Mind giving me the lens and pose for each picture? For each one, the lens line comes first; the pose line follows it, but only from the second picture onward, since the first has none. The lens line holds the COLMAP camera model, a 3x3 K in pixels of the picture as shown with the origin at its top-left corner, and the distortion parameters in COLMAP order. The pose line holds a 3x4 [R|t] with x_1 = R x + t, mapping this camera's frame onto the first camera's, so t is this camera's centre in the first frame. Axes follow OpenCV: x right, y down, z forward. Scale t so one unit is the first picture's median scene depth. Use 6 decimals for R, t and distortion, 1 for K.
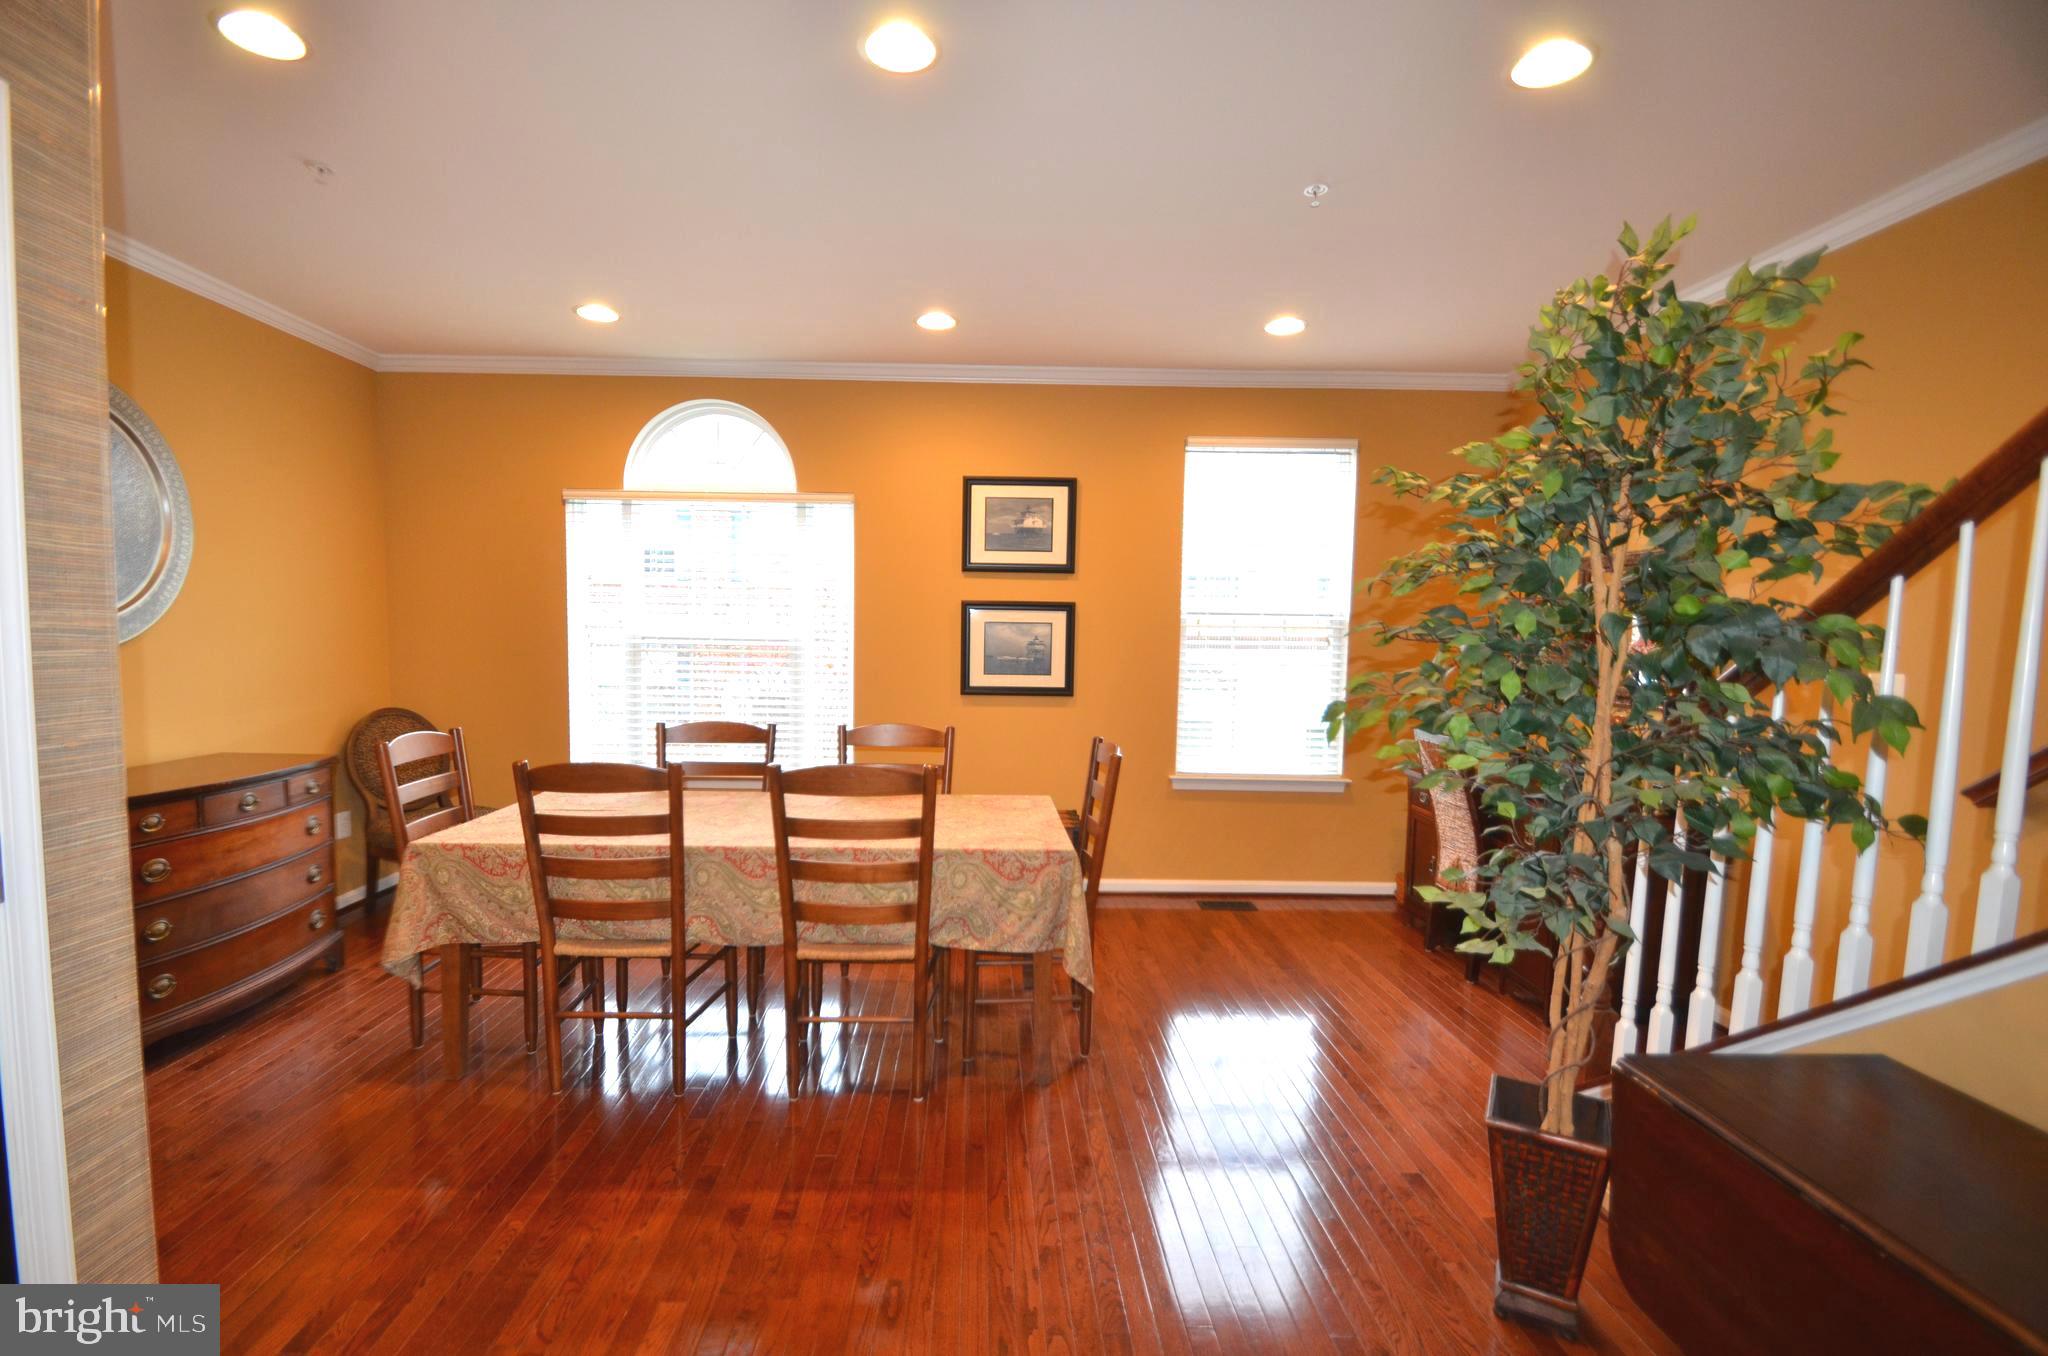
lens RADIAL K [[897.3, 0, 990.2], [0, 897.3, 696.8], [0, 0, 1]] dist [0.013938, -0.017866]
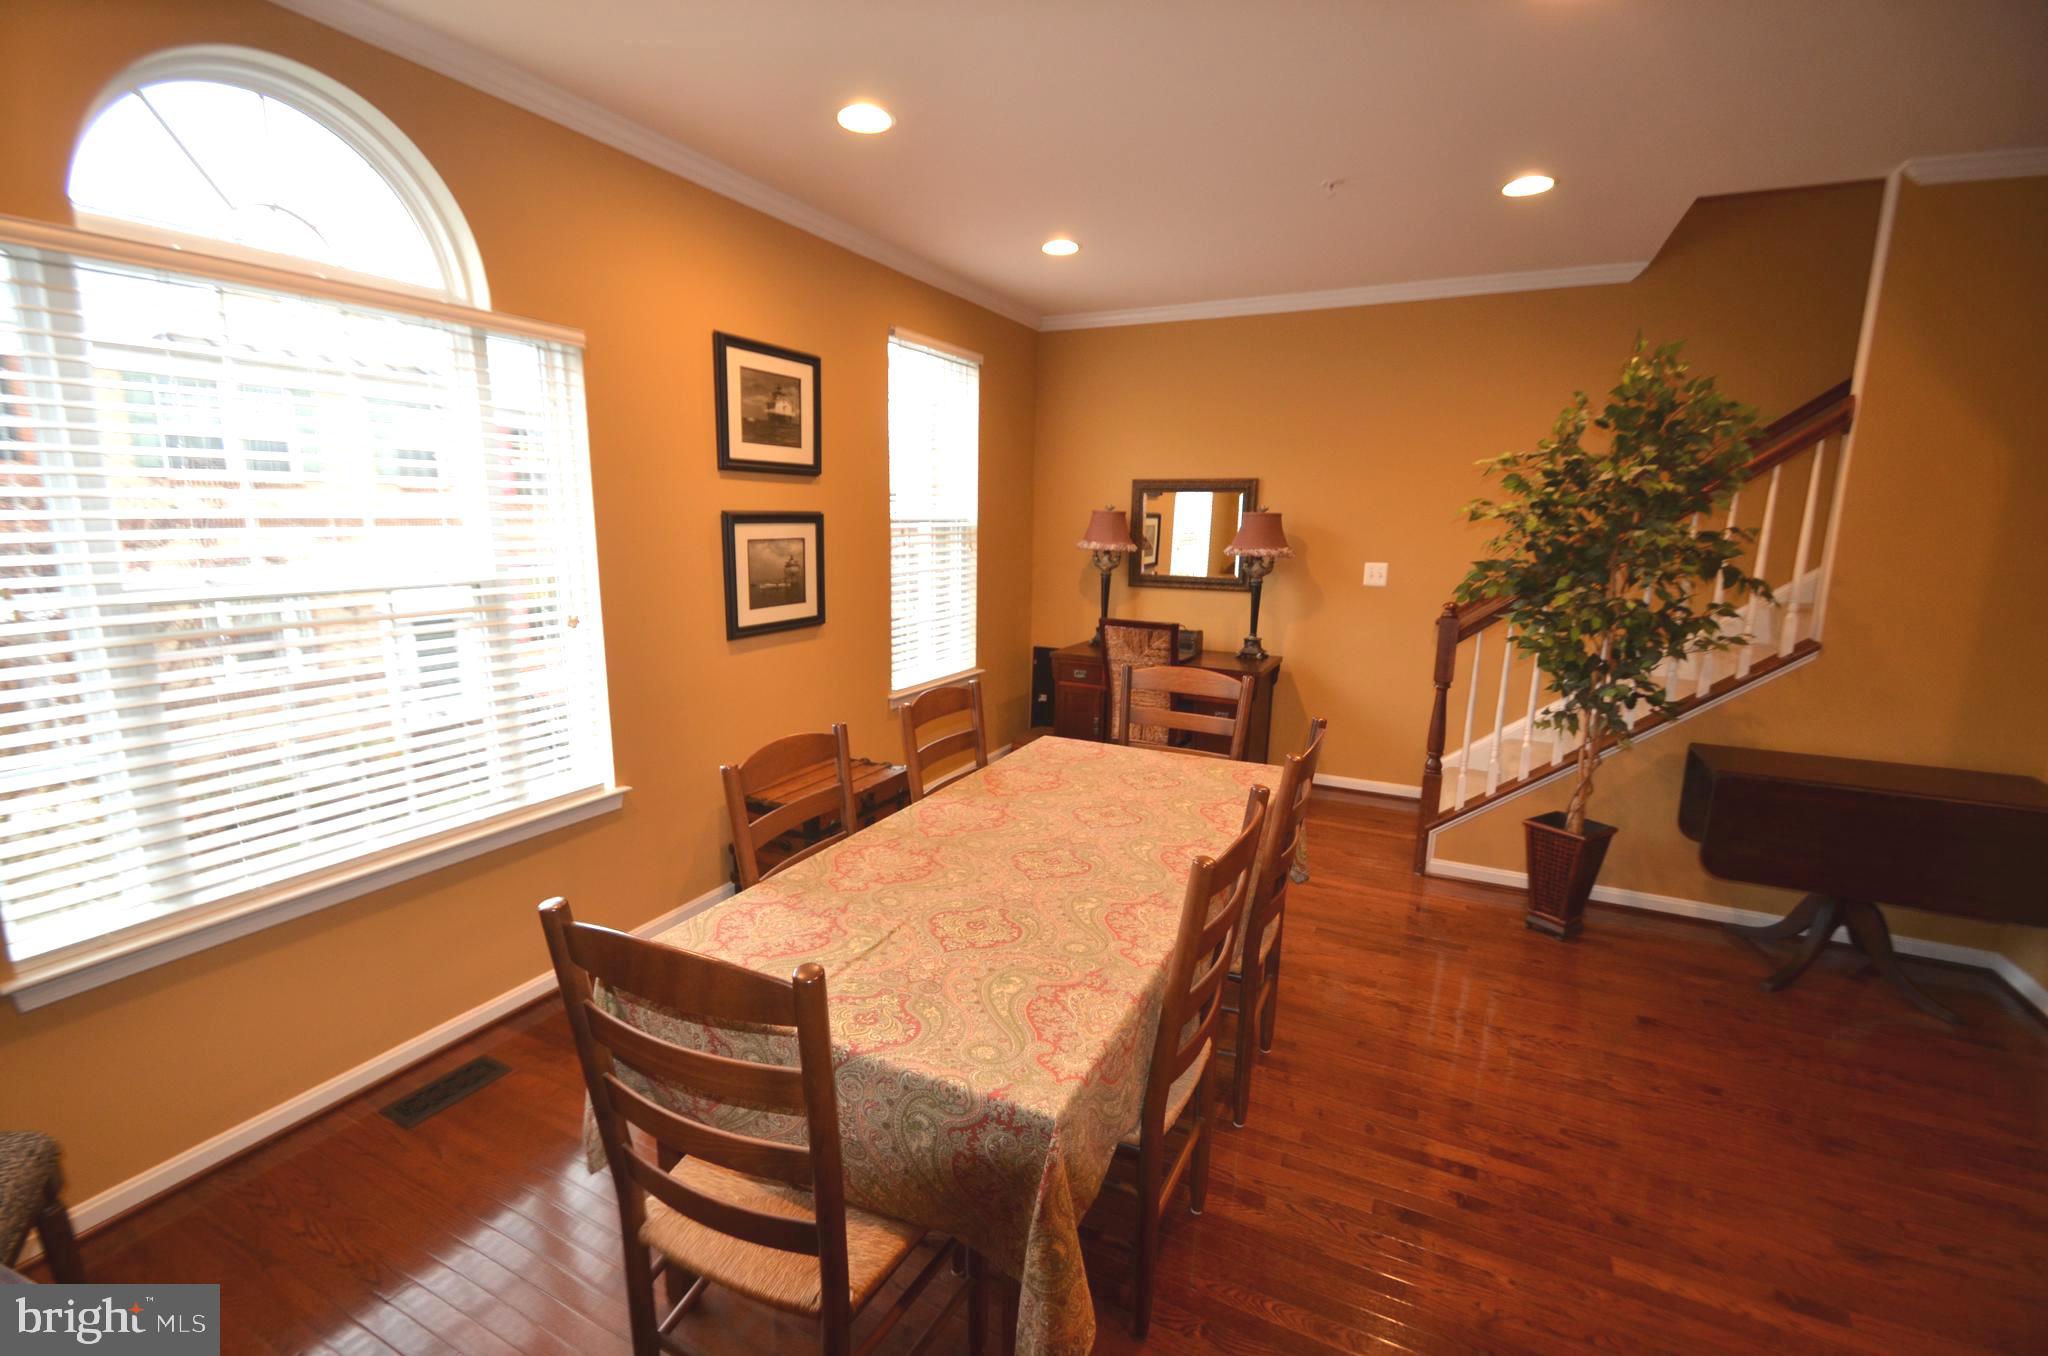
lens RADIAL K [[897.3, 0, 990.2], [0, 897.3, 696.8], [0, 0, 1]] dist [0.013938, -0.017866]
pose [[0.472156, -0.187359, 0.861374, -0.851851], [0.060216, 0.981724, 0.180530, -0.114558], [-0.879456, -0.033370, 0.474809, 0.680601]]
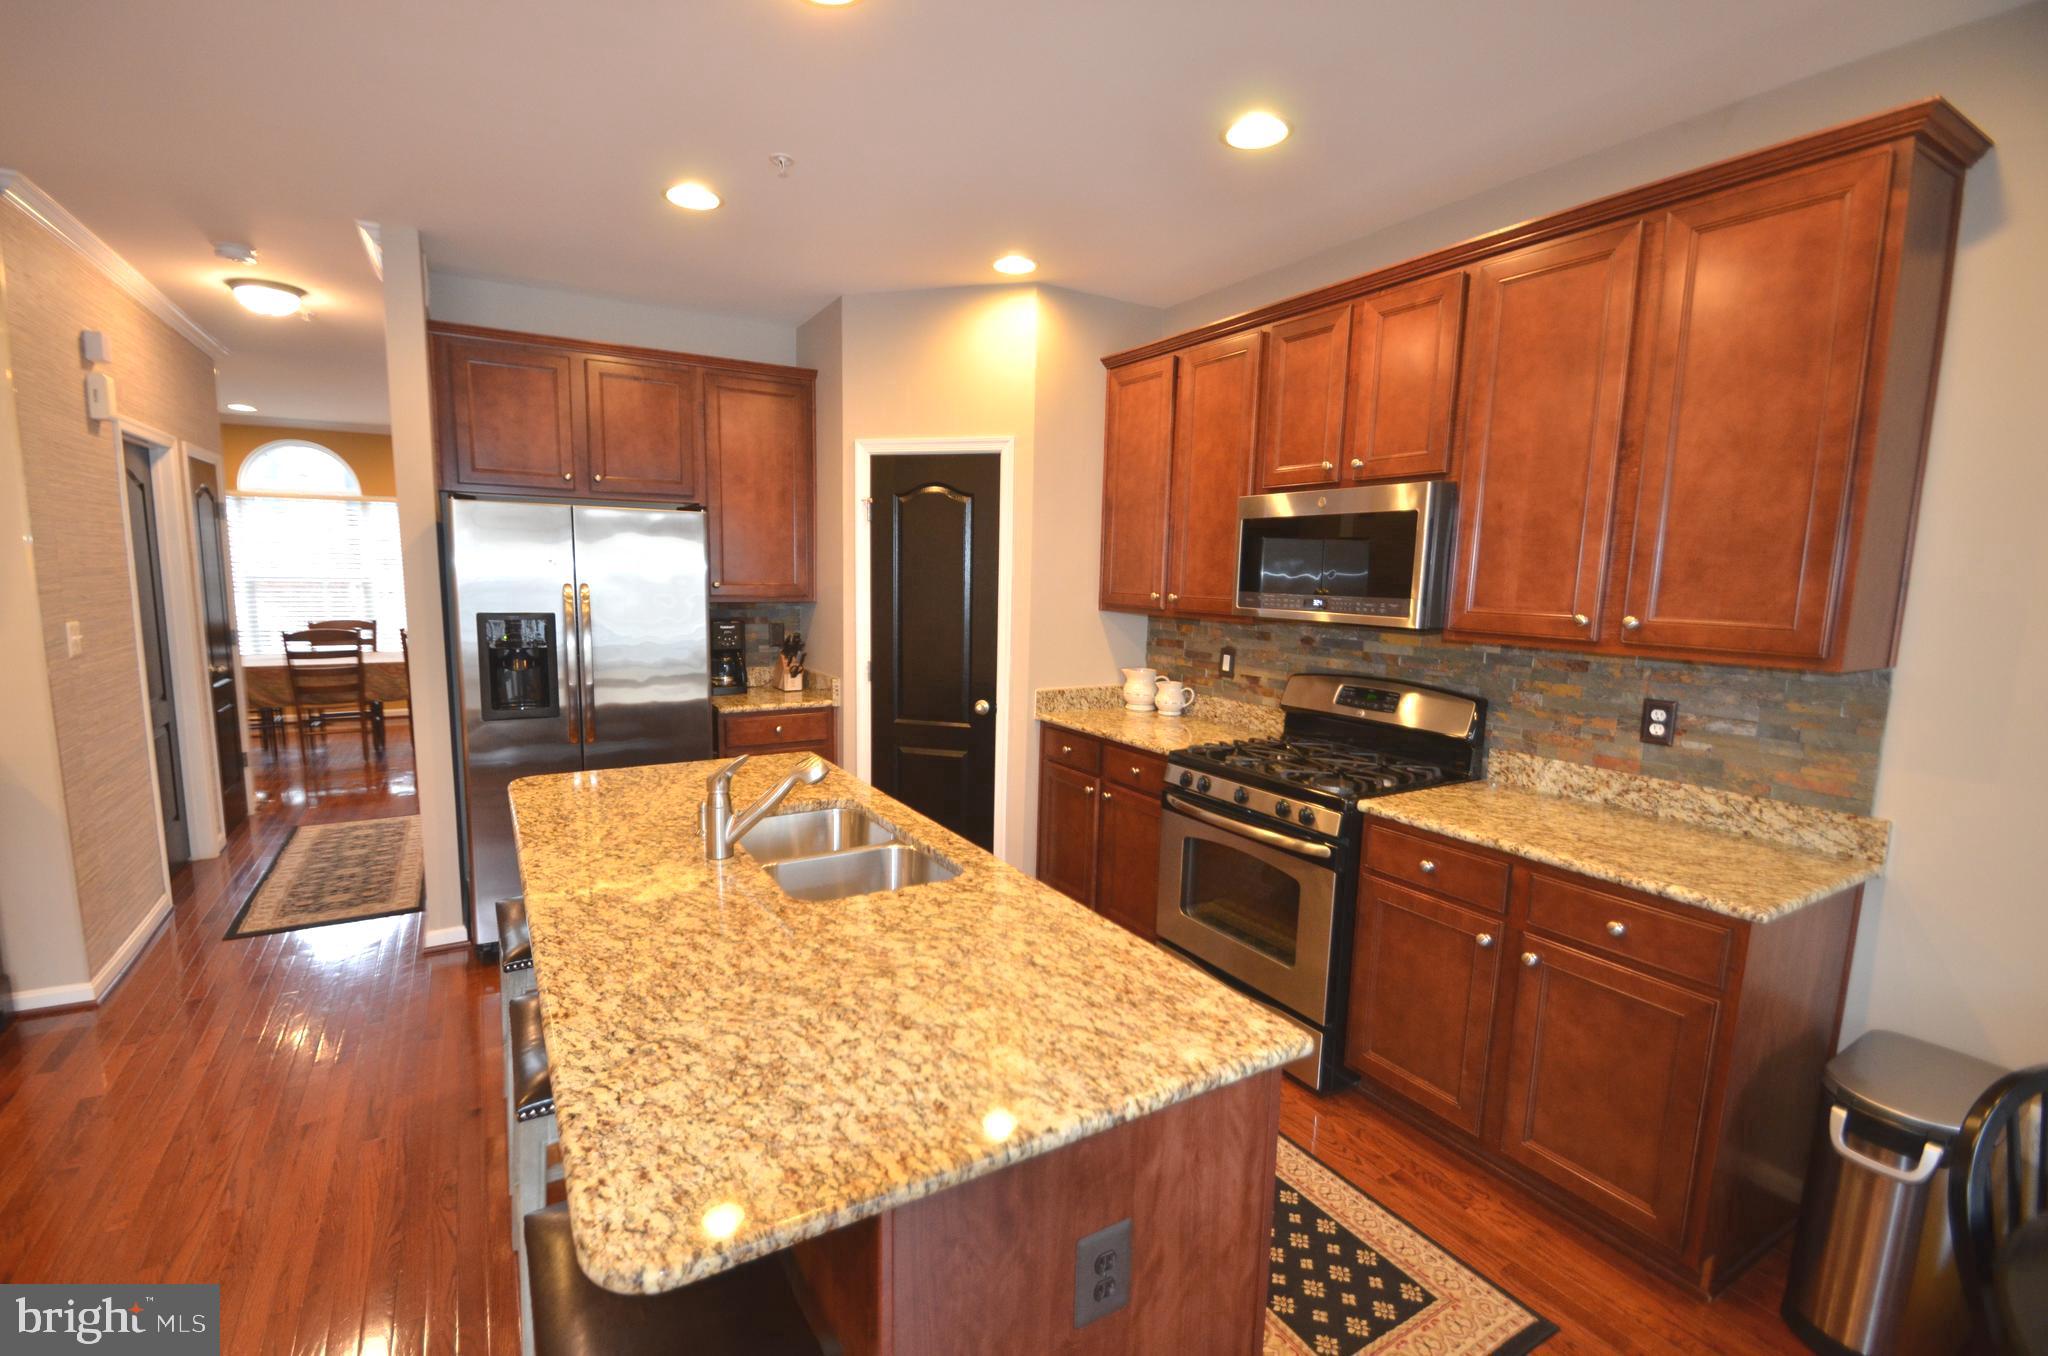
lens RADIAL K [[897.3, 0, 990.2], [0, 897.3, 696.8], [0, 0, 1]] dist [0.013938, -0.017866]
pose [[0.875746, -0.067639, 0.478011, 0.002295], [0.029927, 0.995838, 0.086083, 0.080291], [-0.481844, -0.061082, 0.874125, -1.745752]]
